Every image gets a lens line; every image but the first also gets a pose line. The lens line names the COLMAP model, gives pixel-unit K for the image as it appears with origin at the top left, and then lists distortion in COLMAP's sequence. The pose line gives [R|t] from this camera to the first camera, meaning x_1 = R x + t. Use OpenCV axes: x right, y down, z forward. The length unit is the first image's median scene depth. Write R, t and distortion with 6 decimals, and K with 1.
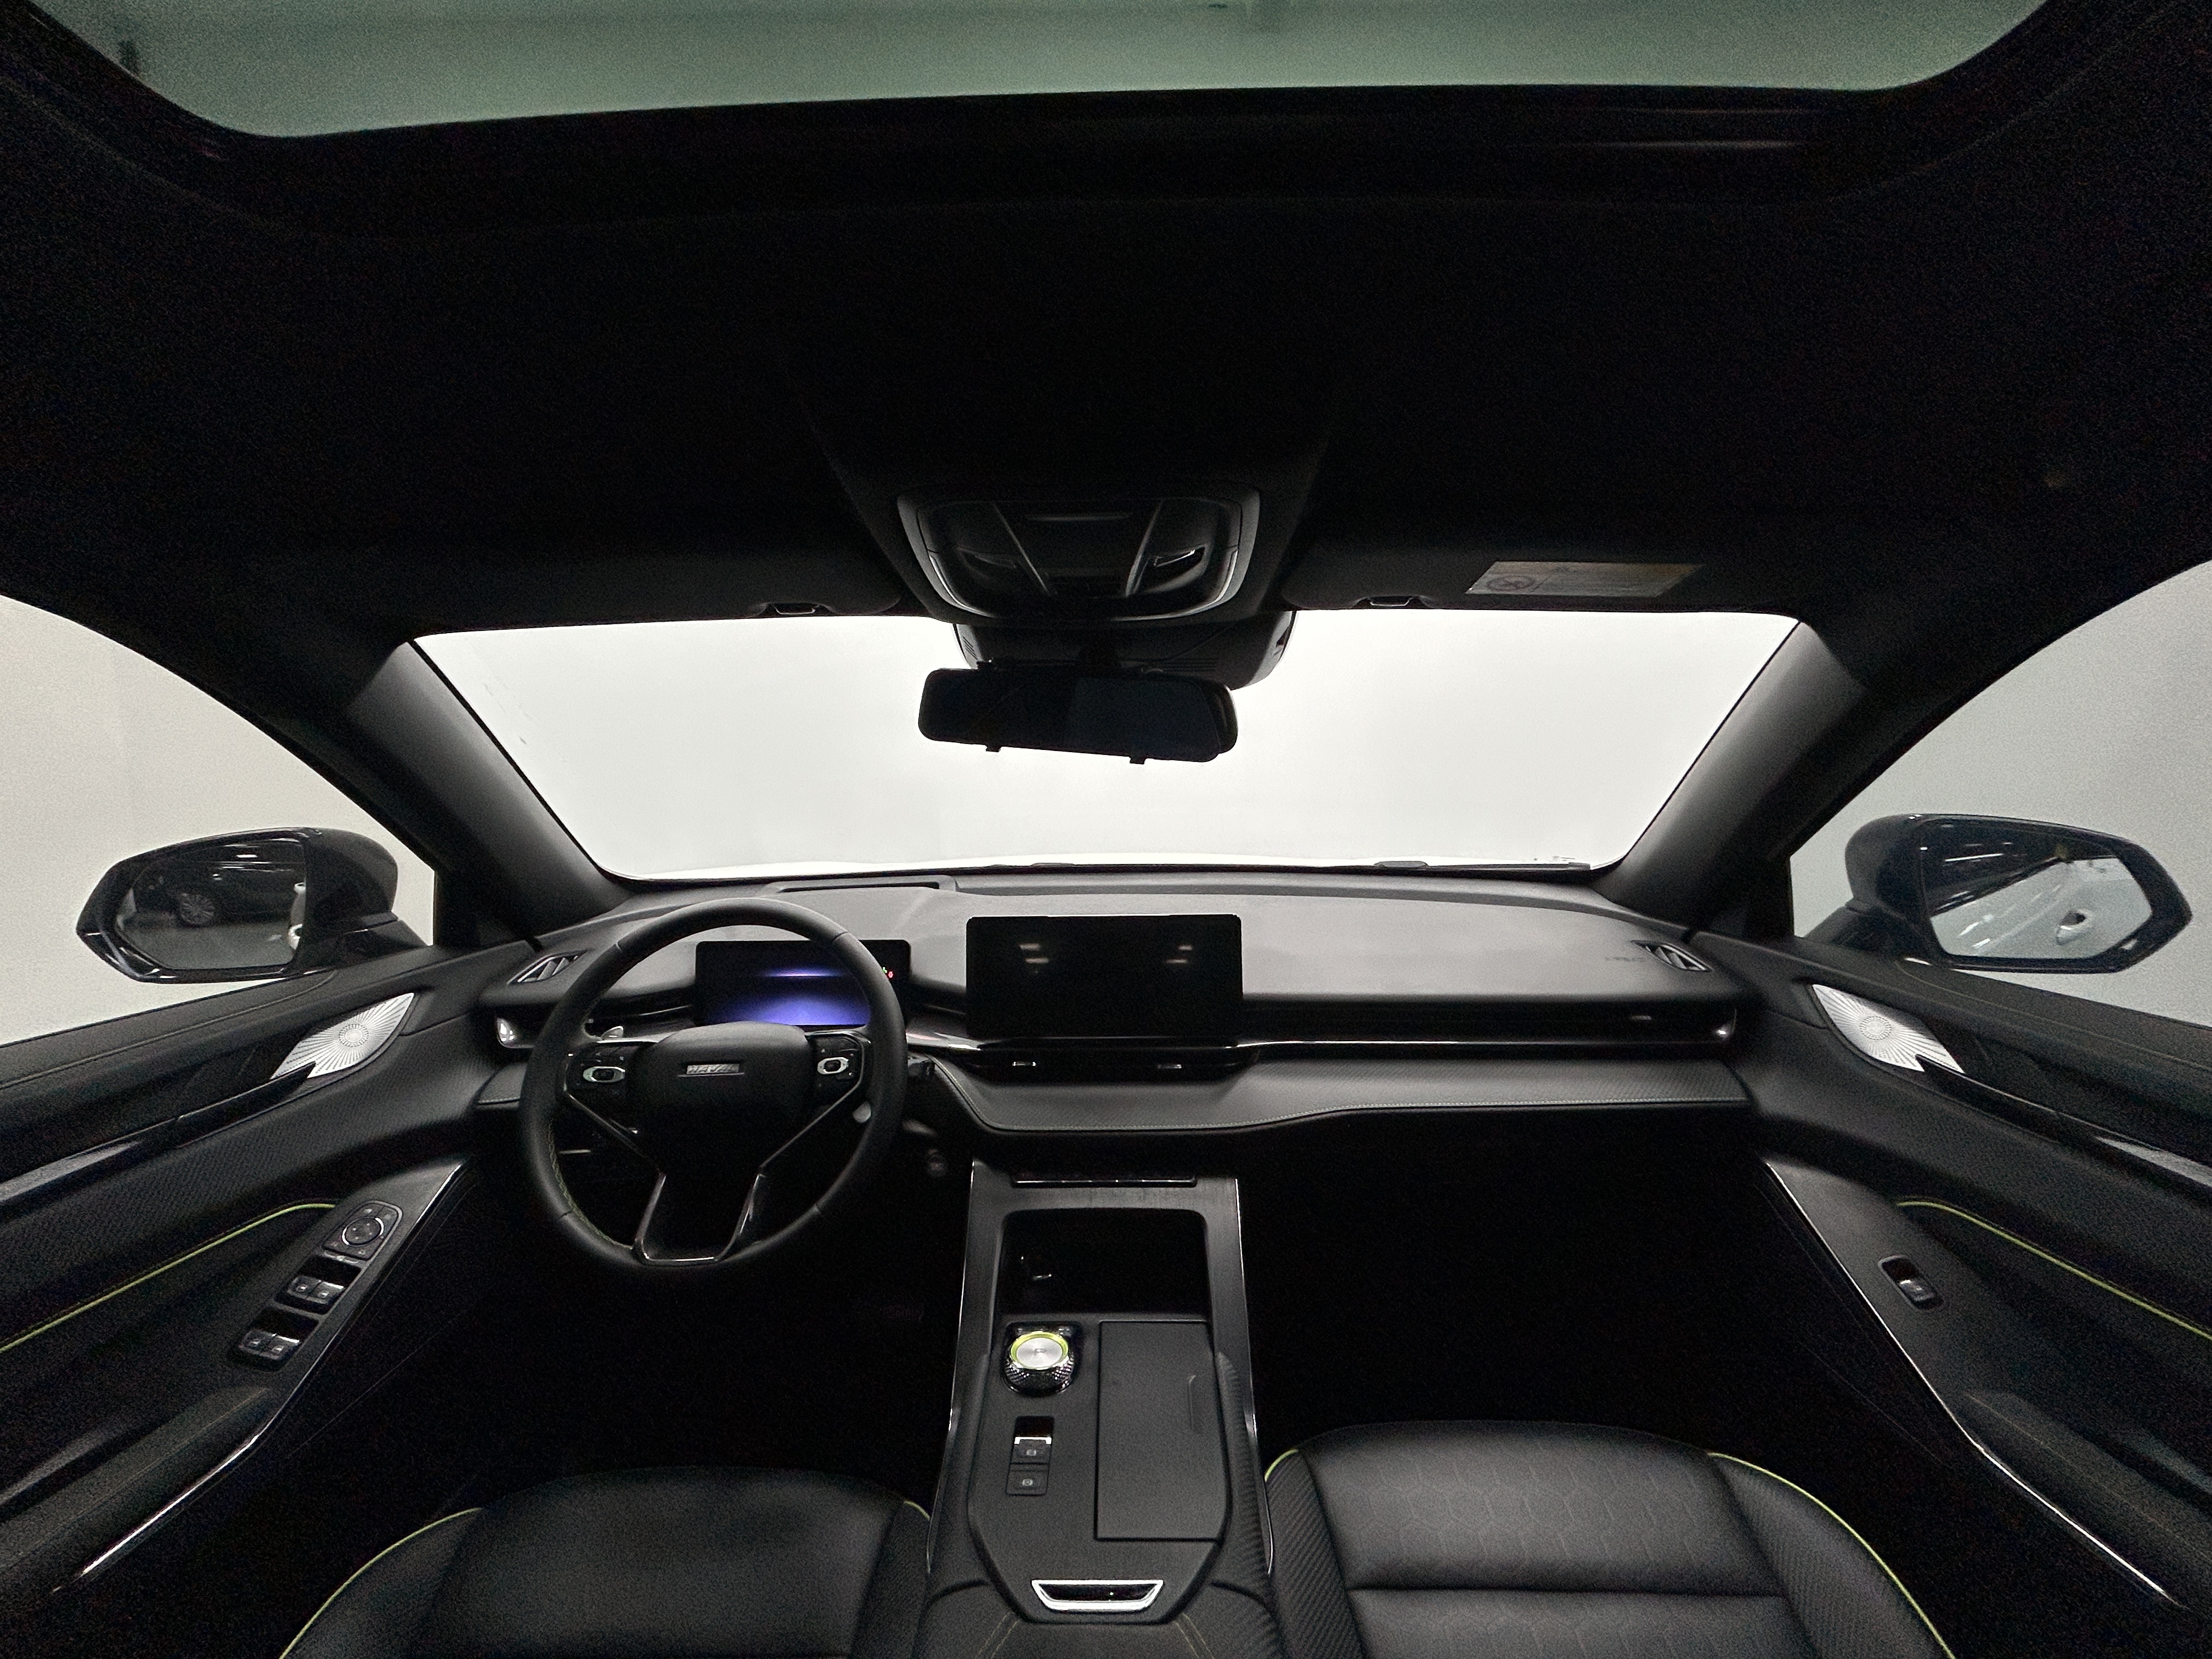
lens RADIAL K [[888.1, 0, 1106.0], [0, 888.1, 829.5], [0, 0, 1]] dist [-0.001031, -0.000042]
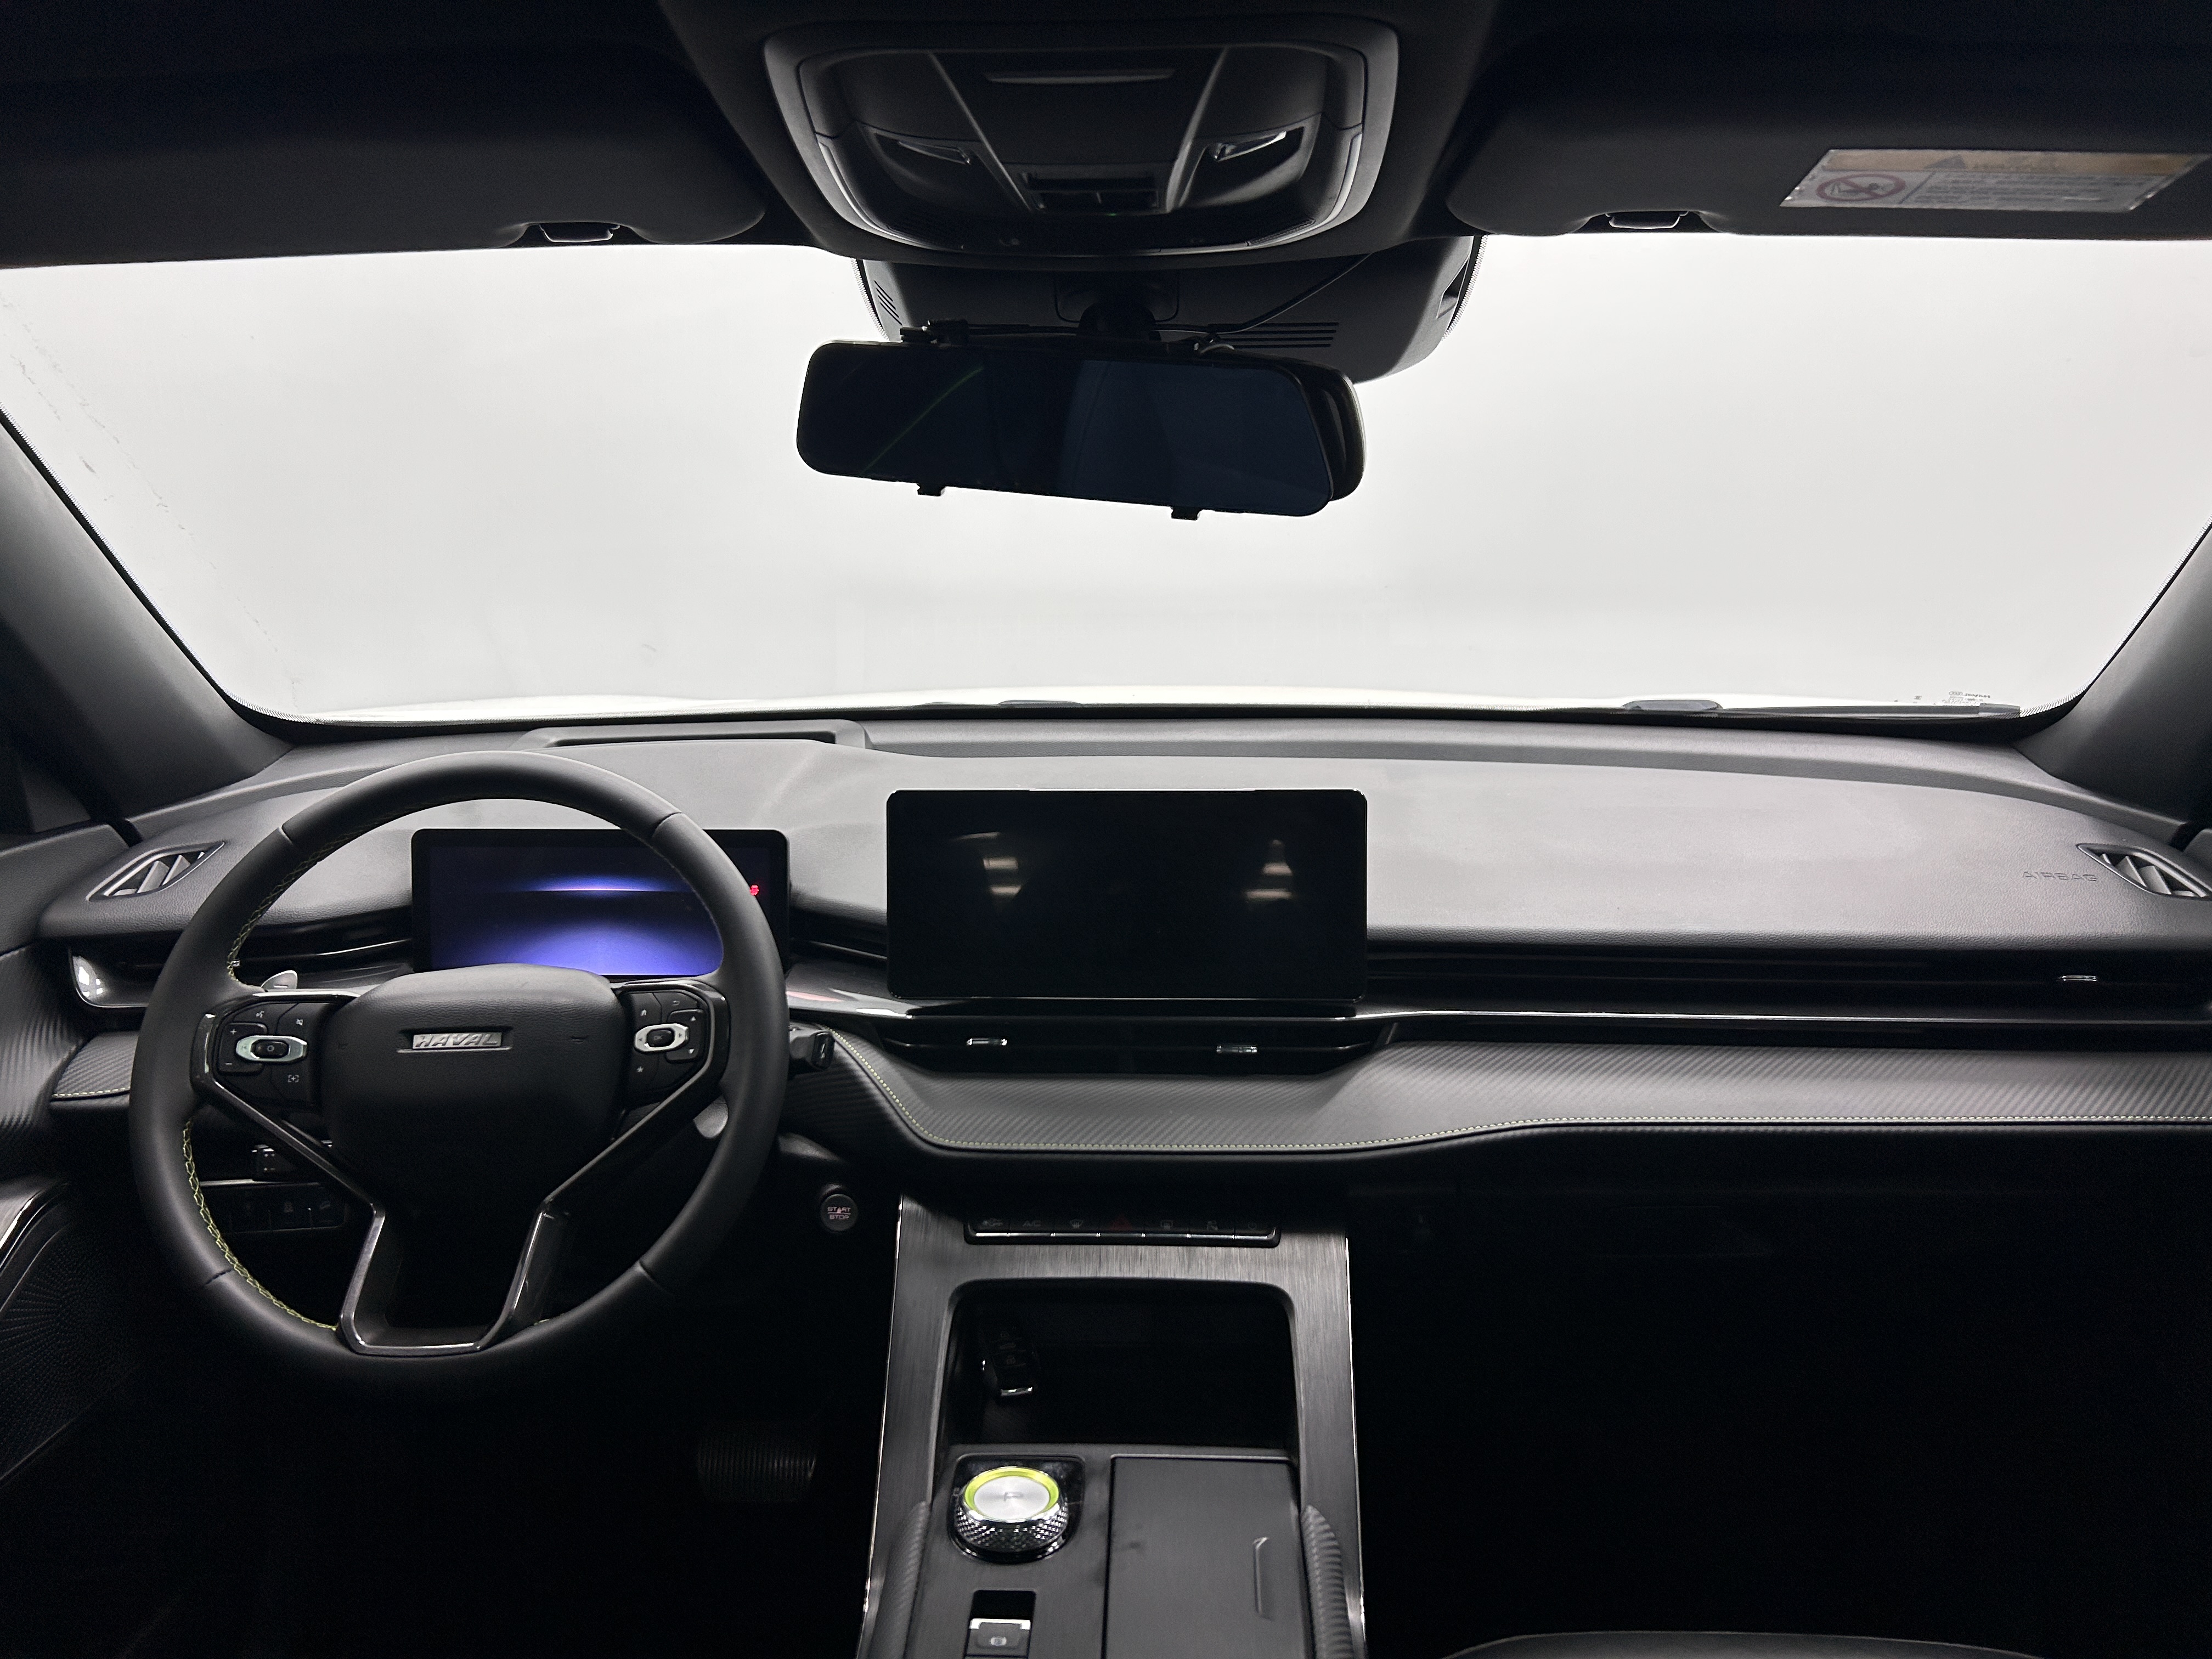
lens RADIAL K [[1657.9, 0, 1103.8], [0, 1657.9, 847.3], [0, 0, 1]] dist [0.064340, -0.075647]
pose [[0.999727, 0.009819, -0.021206, 0.006937], [-0.007173, 0.992578, 0.121401, 0.005167], [0.022240, -0.121216, 0.992377, -0.070880]]
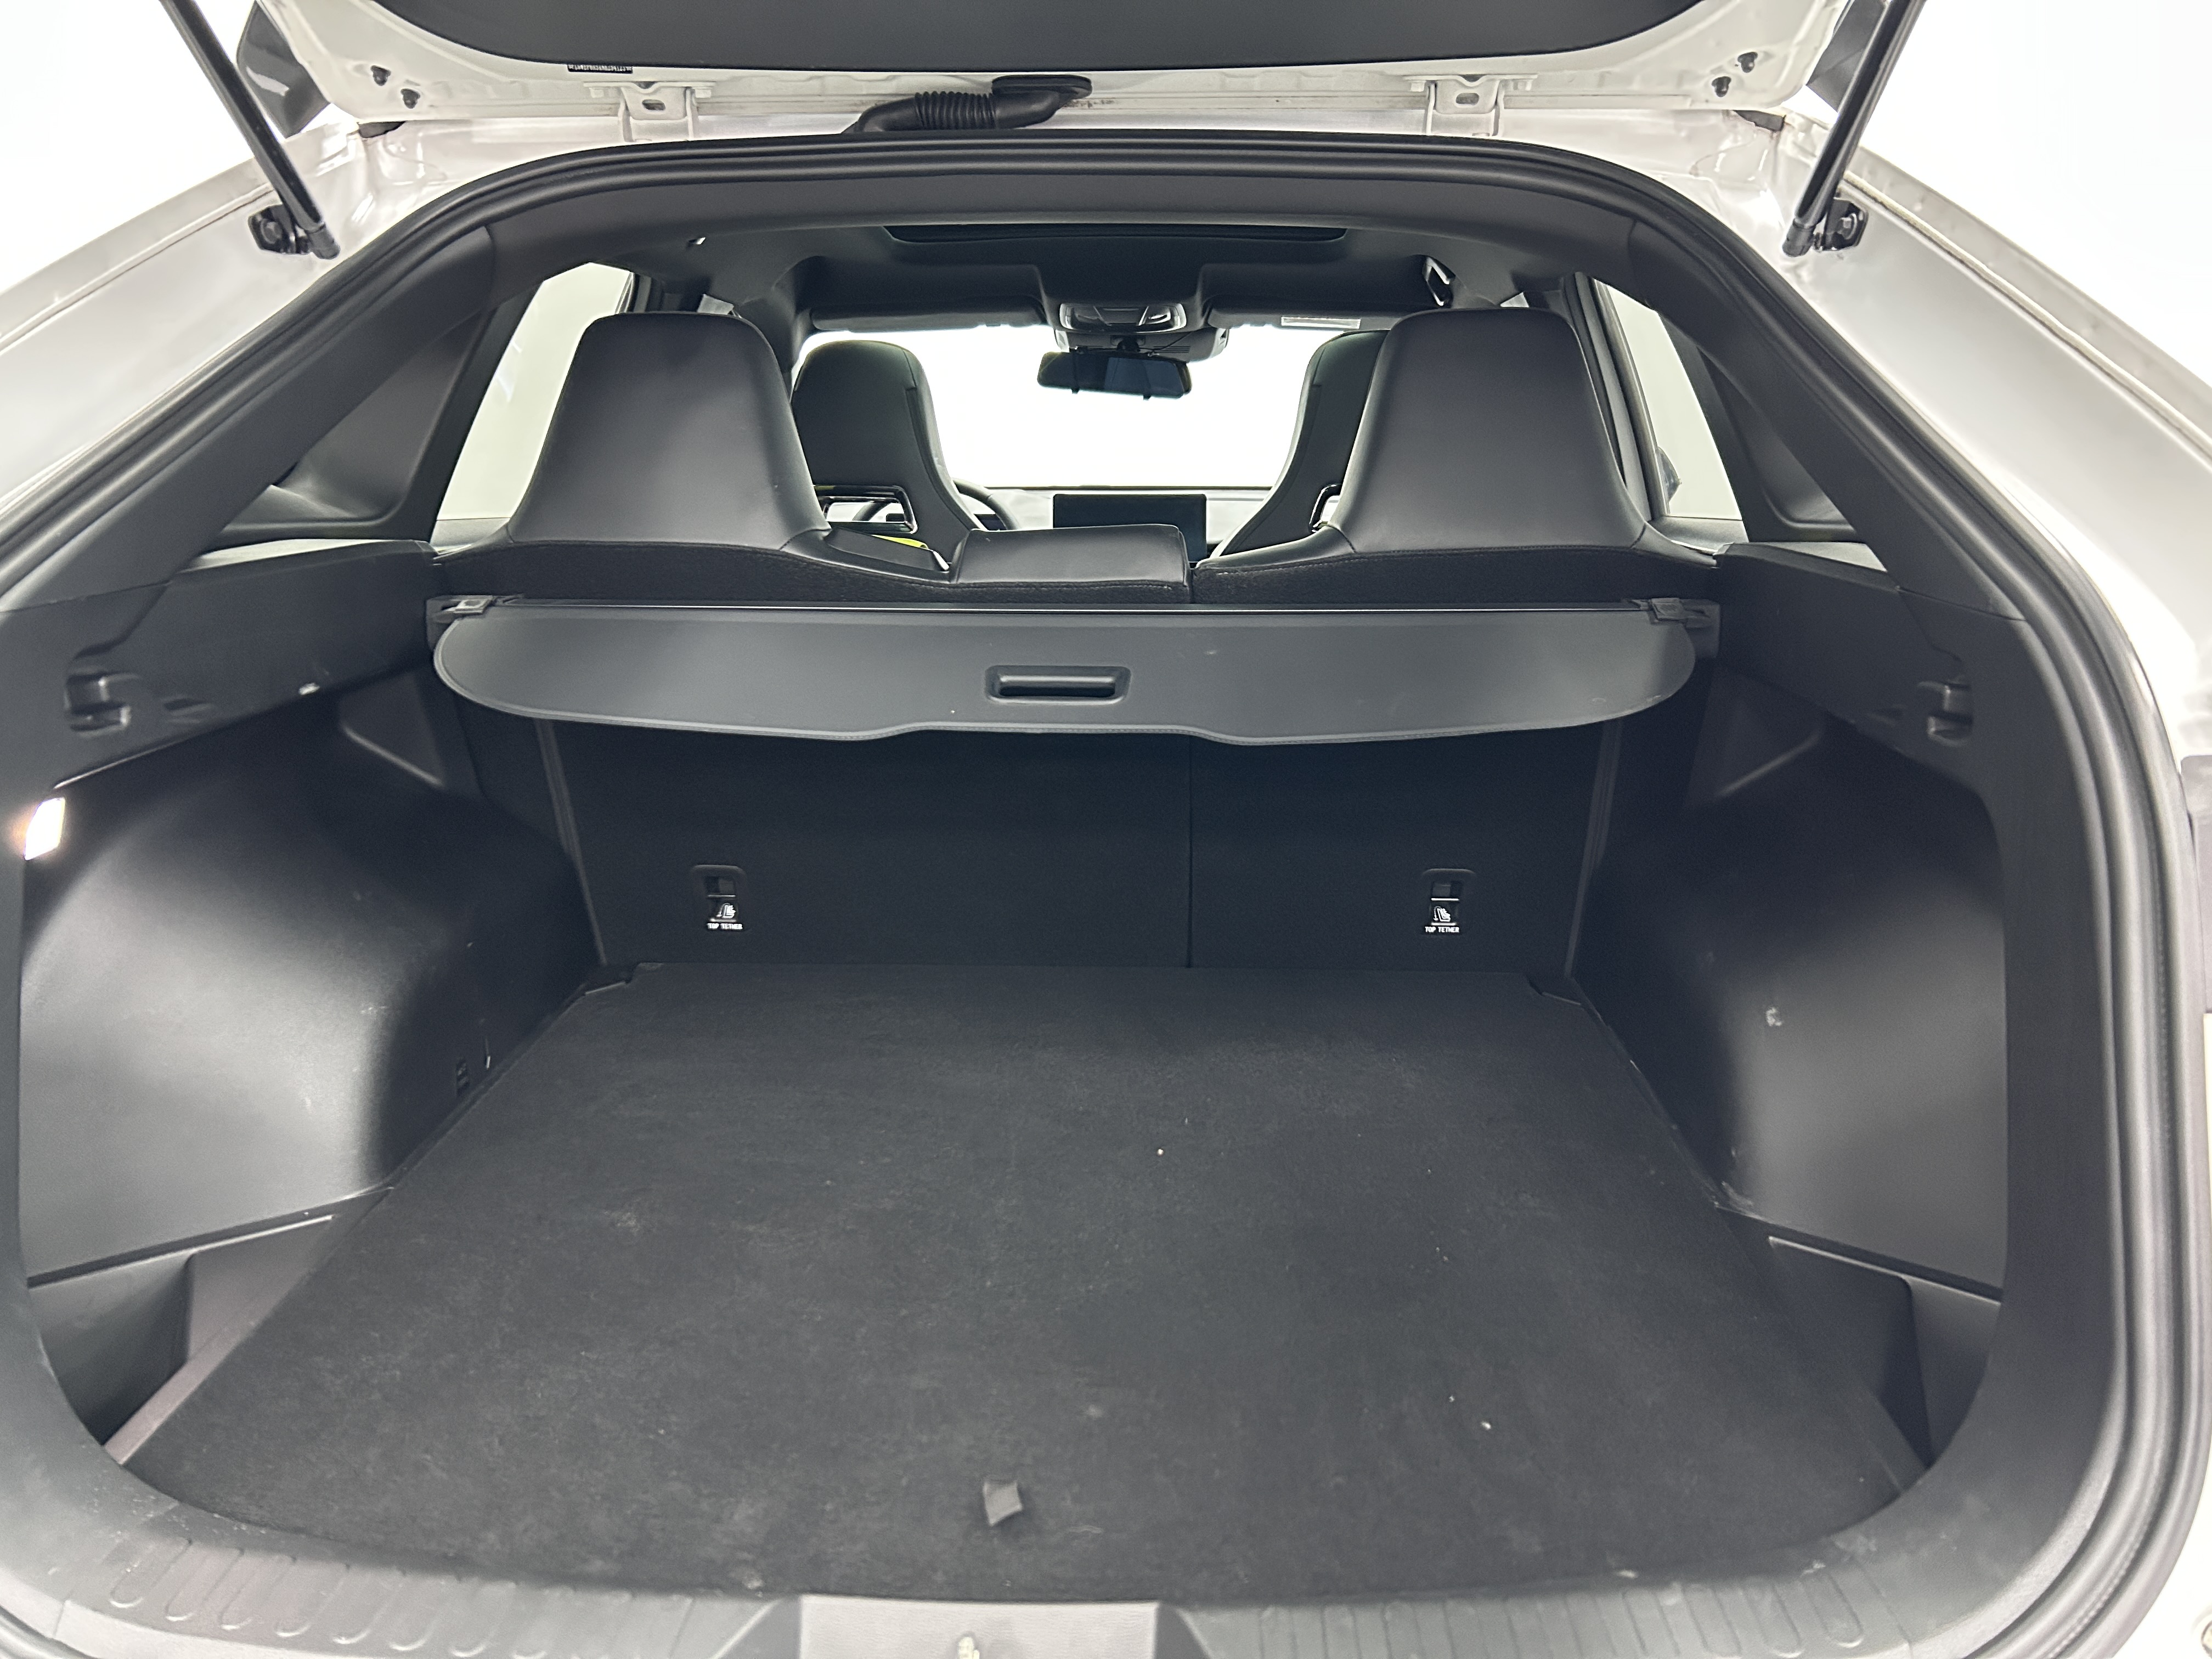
lens RADIAL K [[1657.9, 0, 1103.8], [0, 1657.9, 847.3], [0, 0, 1]] dist [0.064340, -0.075647]
pose [[0.999850, 0.013586, -0.010697, -0.009062], [-0.012025, 0.990850, 0.134433, 0.414935], [0.012426, -0.134284, 0.990865, -2.838357]]
